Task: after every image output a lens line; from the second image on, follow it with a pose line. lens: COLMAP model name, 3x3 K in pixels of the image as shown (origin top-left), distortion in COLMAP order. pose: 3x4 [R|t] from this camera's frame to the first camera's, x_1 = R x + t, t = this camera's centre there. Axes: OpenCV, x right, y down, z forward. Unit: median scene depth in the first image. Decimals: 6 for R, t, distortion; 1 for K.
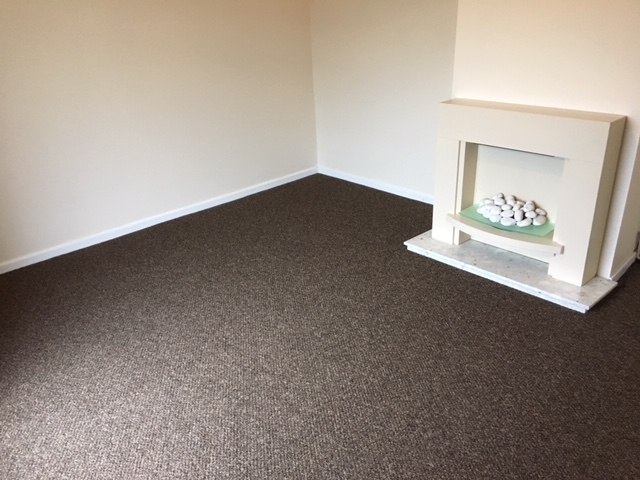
lens RADIAL K [[535.3, 0, 316.5], [0, 535.3, 242.1], [0, 0, 1]] dist [0.073302, -0.101555]
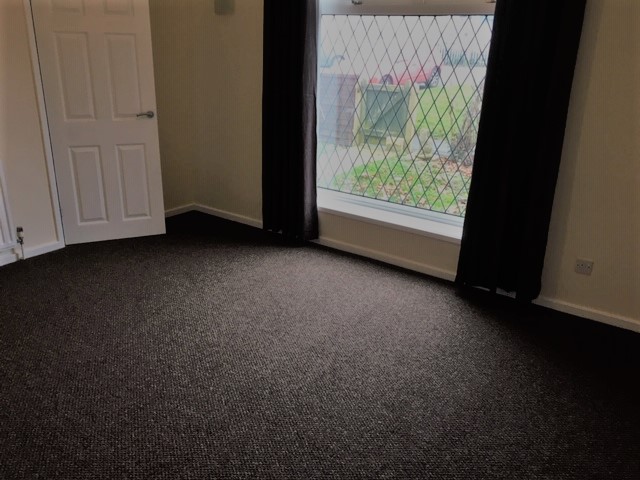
lens RADIAL K [[535.3, 0, 320.1], [0, 535.3, 238.9], [0, 0, 1]] dist [0.073302, -0.101555]
pose [[-0.979944, 0.081209, -0.181976, -0.004413], [-0.070842, 0.711573, 0.699031, -0.601301], [0.186257, 0.697903, -0.691549, 1.352696]]
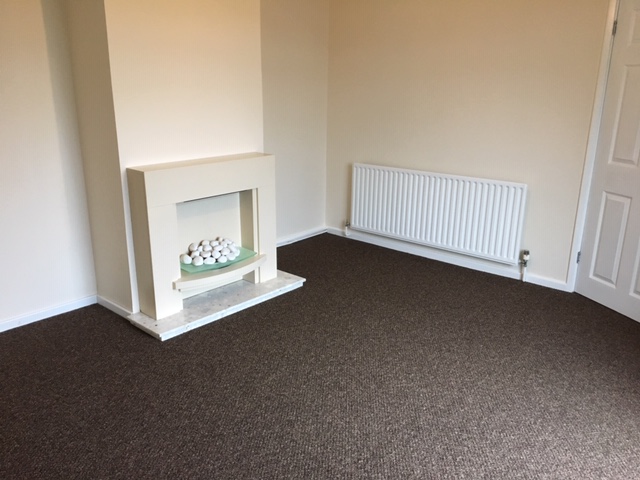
lens RADIAL K [[535.3, 0, 316.2], [0, 535.3, 240.4], [0, 0, 1]] dist [0.073302, -0.101555]
pose [[-0.088718, -0.250469, 0.964051, -0.735221], [0.409363, 0.873181, 0.264532, -0.290988], [-0.908048, 0.418116, 0.025065, 0.789993]]
